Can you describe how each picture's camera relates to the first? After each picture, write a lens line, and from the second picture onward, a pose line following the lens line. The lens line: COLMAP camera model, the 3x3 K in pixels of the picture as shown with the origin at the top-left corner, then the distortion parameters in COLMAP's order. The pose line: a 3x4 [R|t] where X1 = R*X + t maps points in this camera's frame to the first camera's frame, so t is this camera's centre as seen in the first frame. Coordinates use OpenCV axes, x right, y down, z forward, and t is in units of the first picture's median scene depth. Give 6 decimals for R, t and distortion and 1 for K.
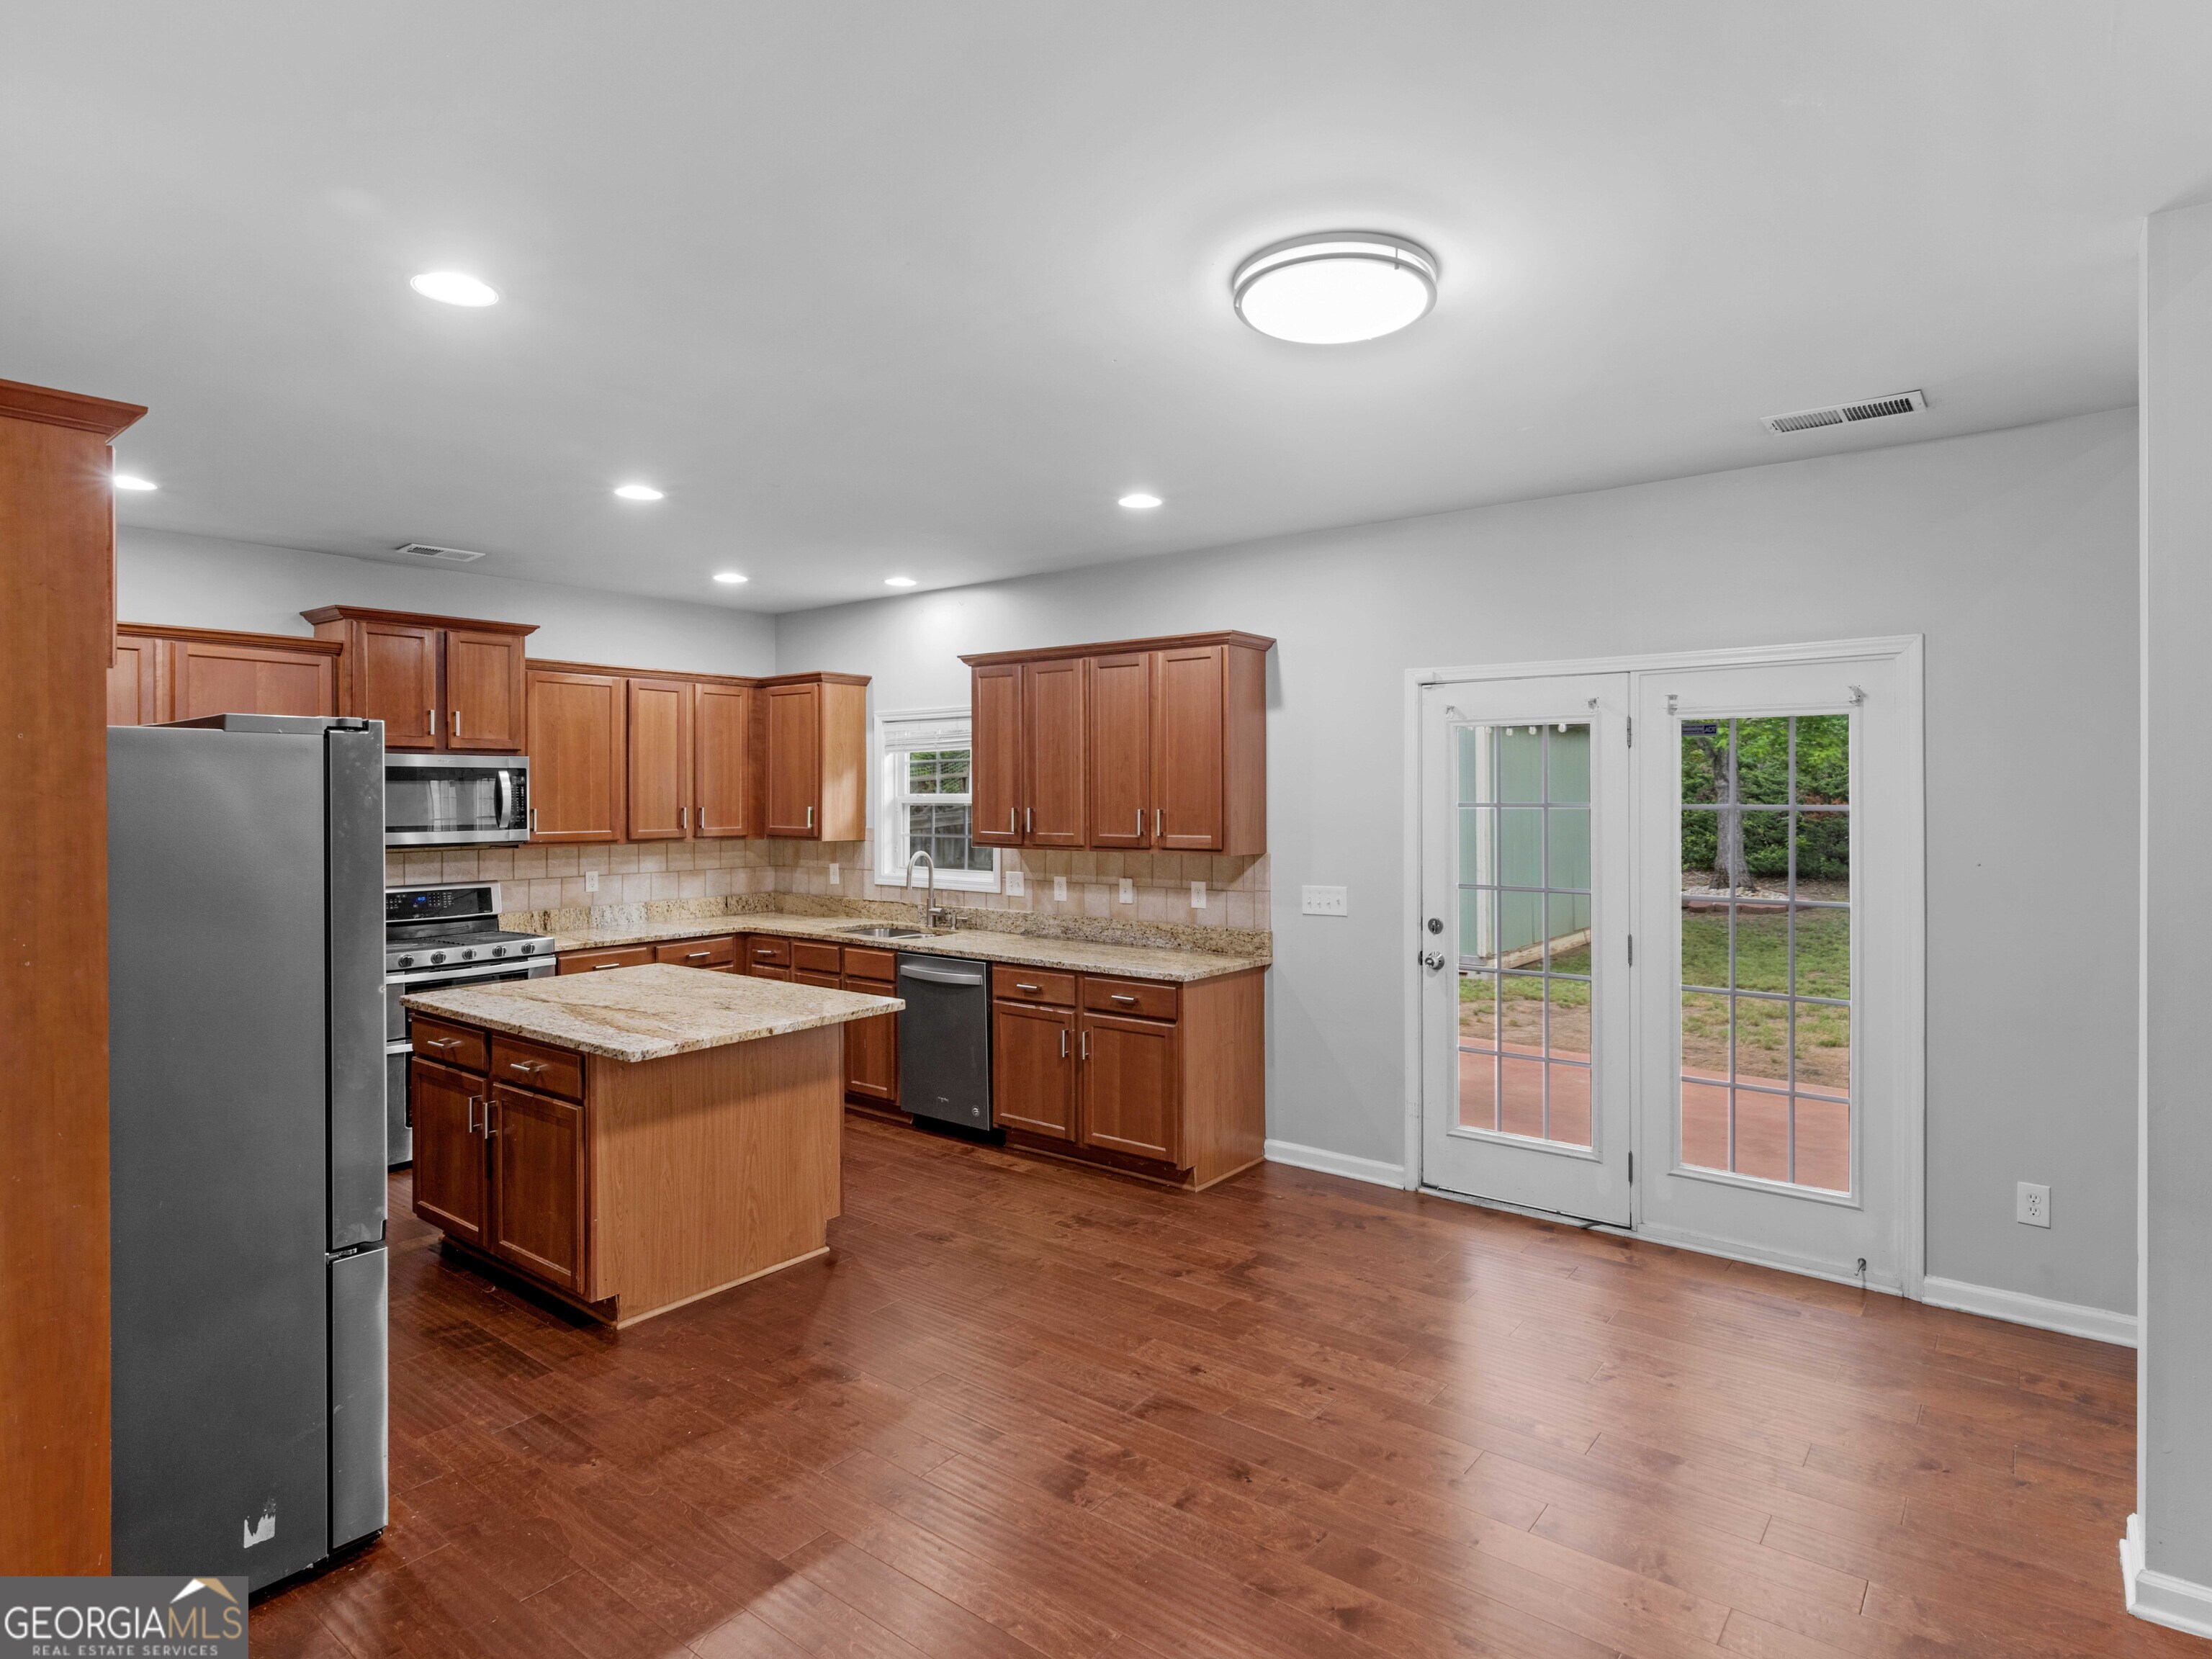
lens RADIAL K [[1160.7, 0, 1109.4], [0, 1160.7, 795.5], [0, 0, 1]] dist [0.003665, 0.000208]
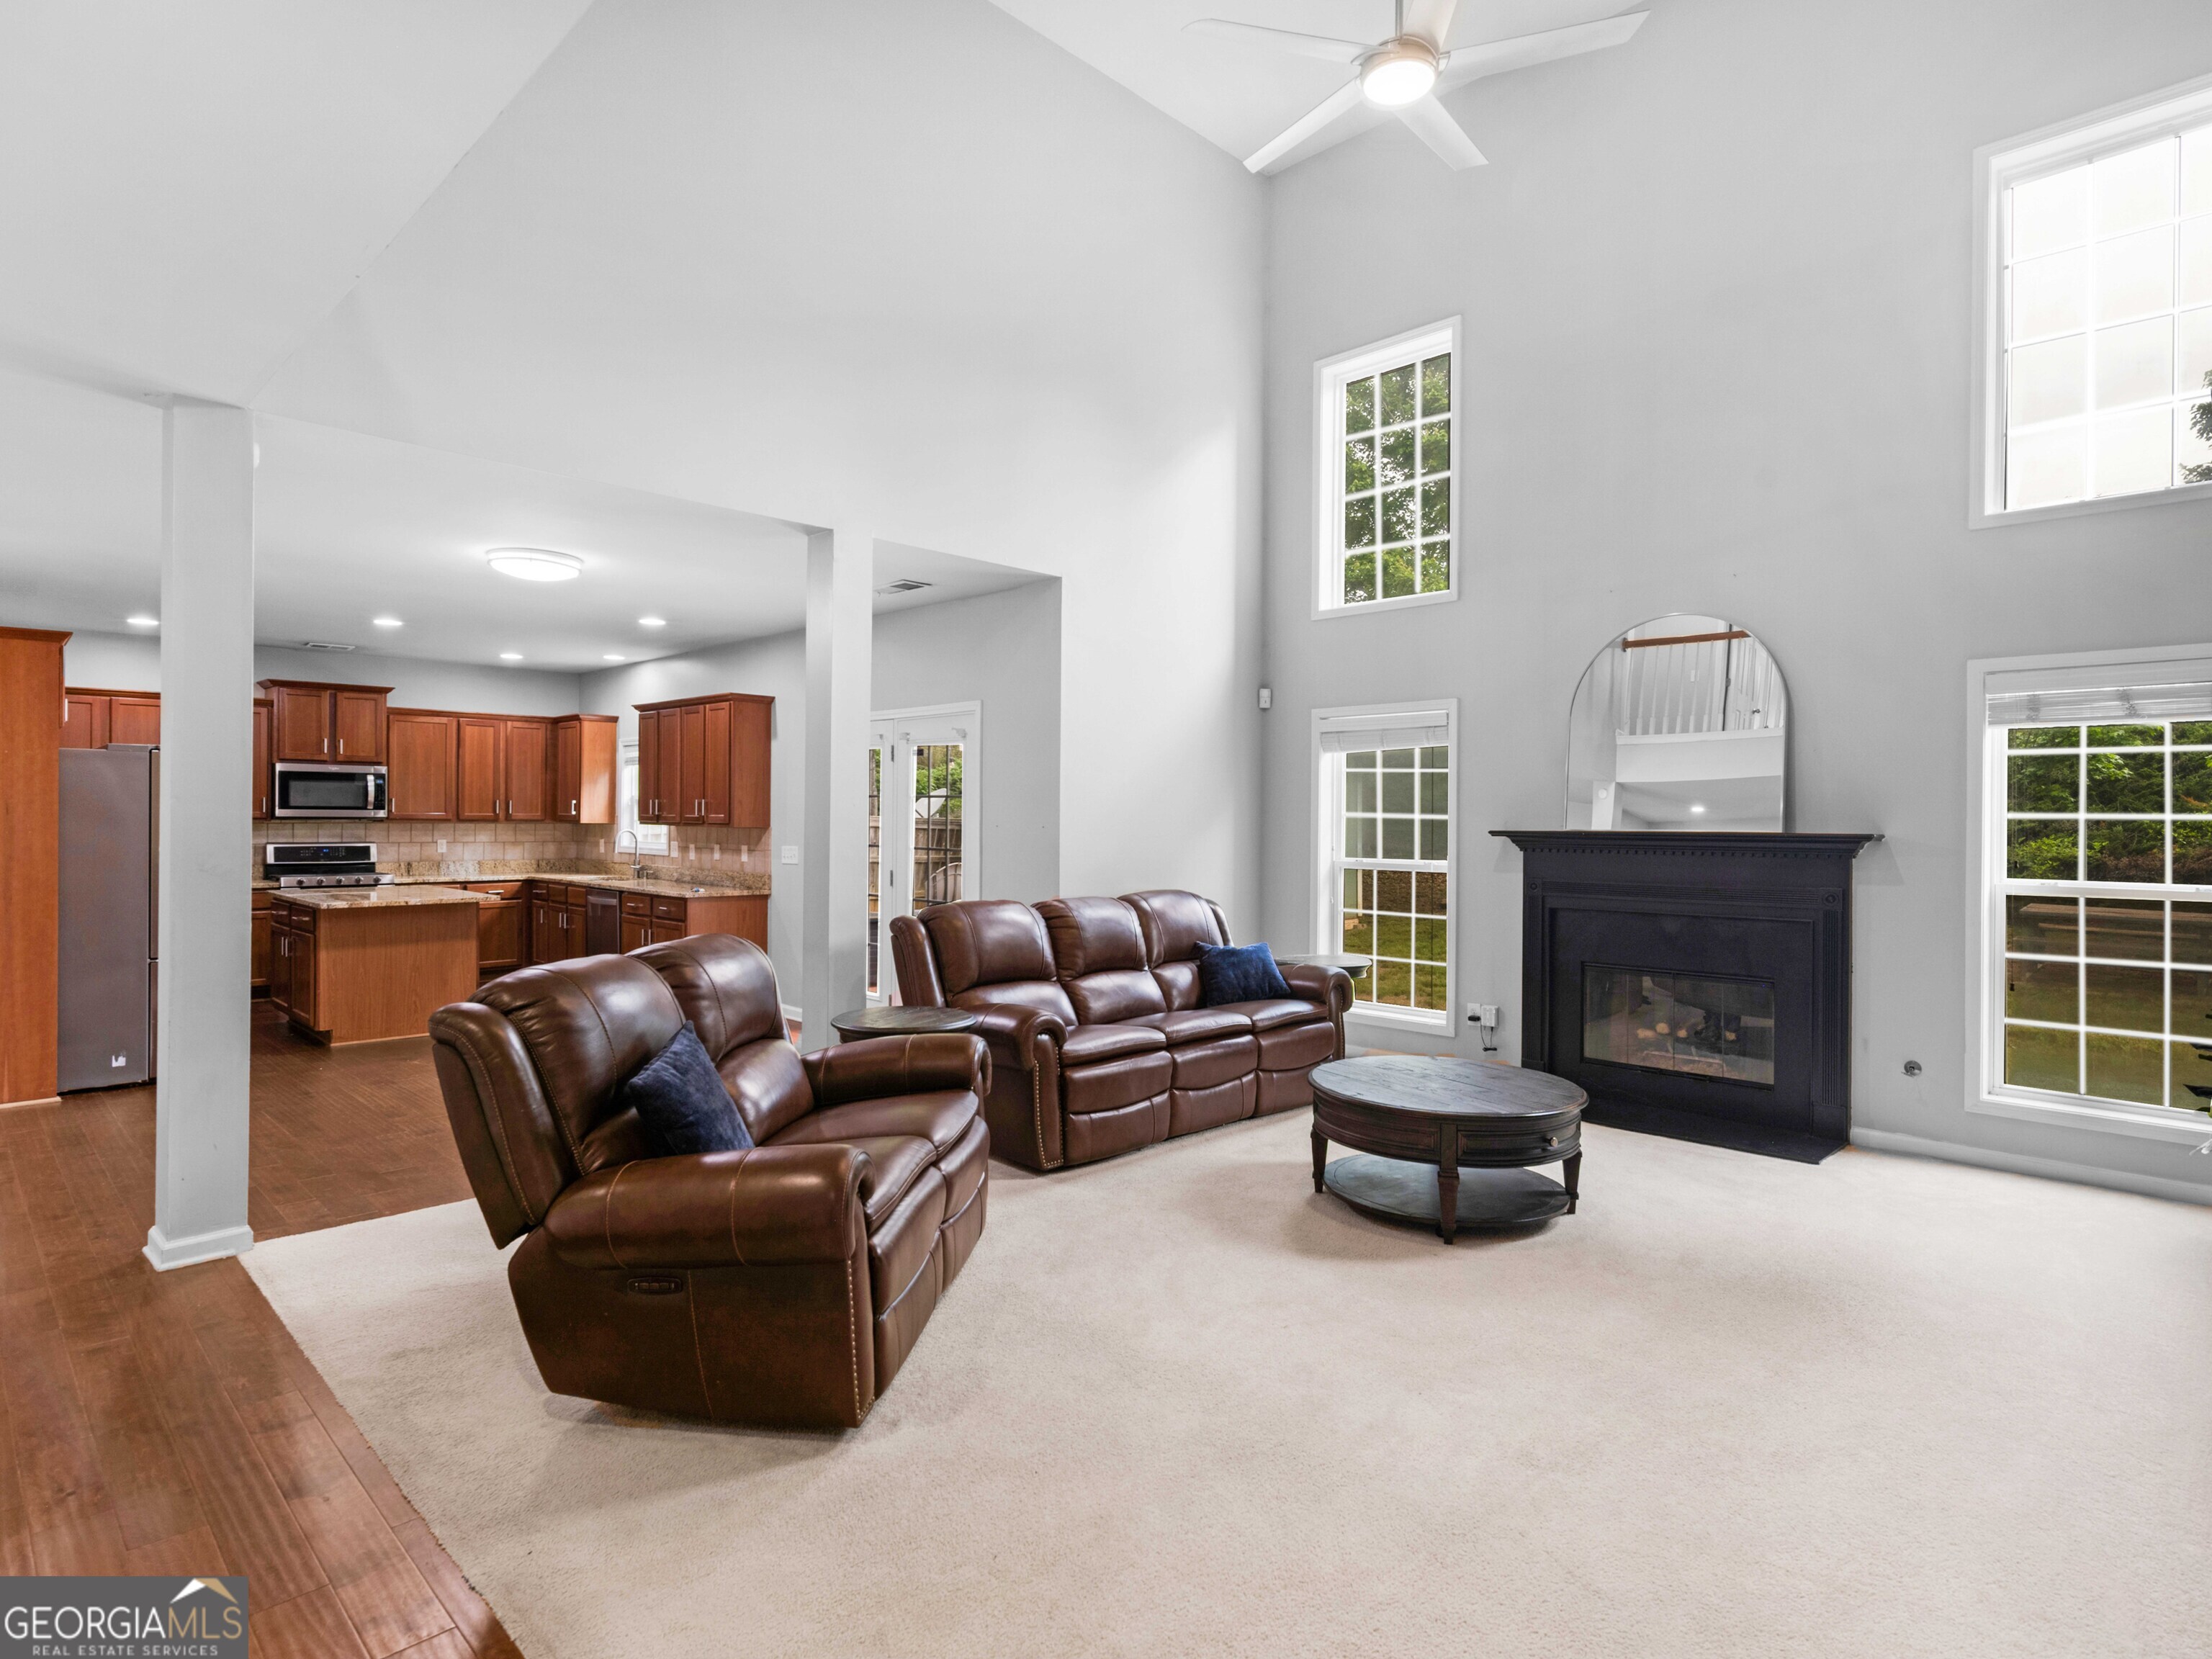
lens RADIAL K [[1204.1, 0, 1106.0], [0, 1204.1, 829.5], [0, 0, 1]] dist [-0.004606, -0.000892]
pose [[0.989448, 0.013439, -0.144262, 0.777000], [-0.012451, 0.999892, 0.007751, 0.030884], [0.144351, -0.005873, 0.989509, -0.561711]]
